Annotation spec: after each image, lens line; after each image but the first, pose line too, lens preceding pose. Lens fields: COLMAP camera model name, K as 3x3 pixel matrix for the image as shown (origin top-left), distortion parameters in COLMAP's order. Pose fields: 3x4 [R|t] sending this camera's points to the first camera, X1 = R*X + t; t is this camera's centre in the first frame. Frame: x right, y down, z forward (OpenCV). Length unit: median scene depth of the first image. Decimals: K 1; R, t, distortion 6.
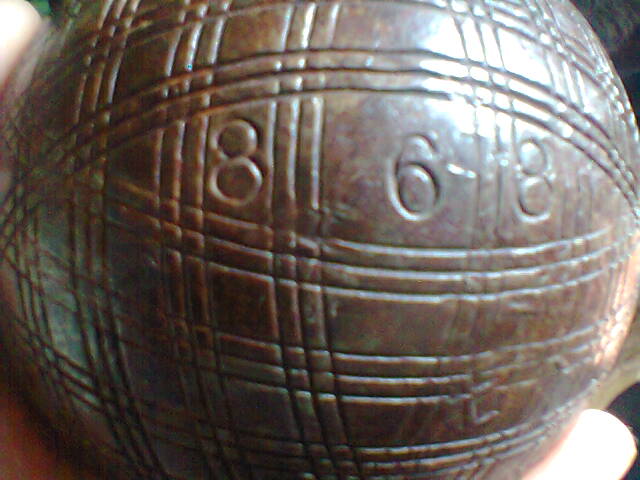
lens RADIAL K [[569.2, 0, 332.9], [0, 569.2, 239.9], [0, 0, 1]] dist [0.144306, -0.274568]
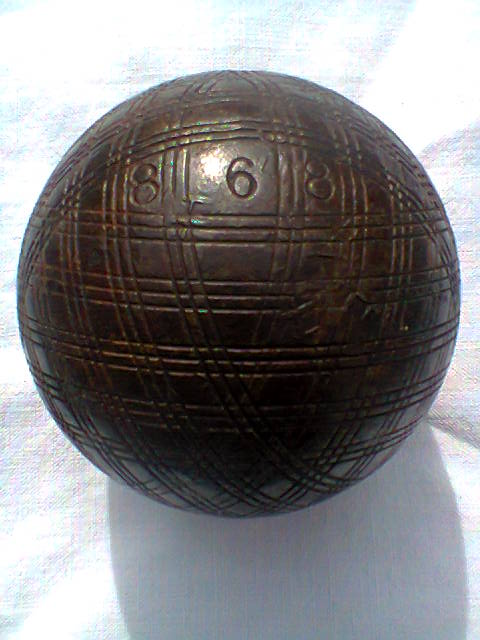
lens RADIAL K [[569.2, 0, 240.4], [0, 569.2, 321.1], [0, 0, 1]] dist [0.144306, -0.274568]
pose [[0.979298, -0.122688, -0.161007, 0.374827], [0.071378, 0.953598, -0.292501, 0.826997], [0.189422, 0.274953, 0.942613, -0.553739]]
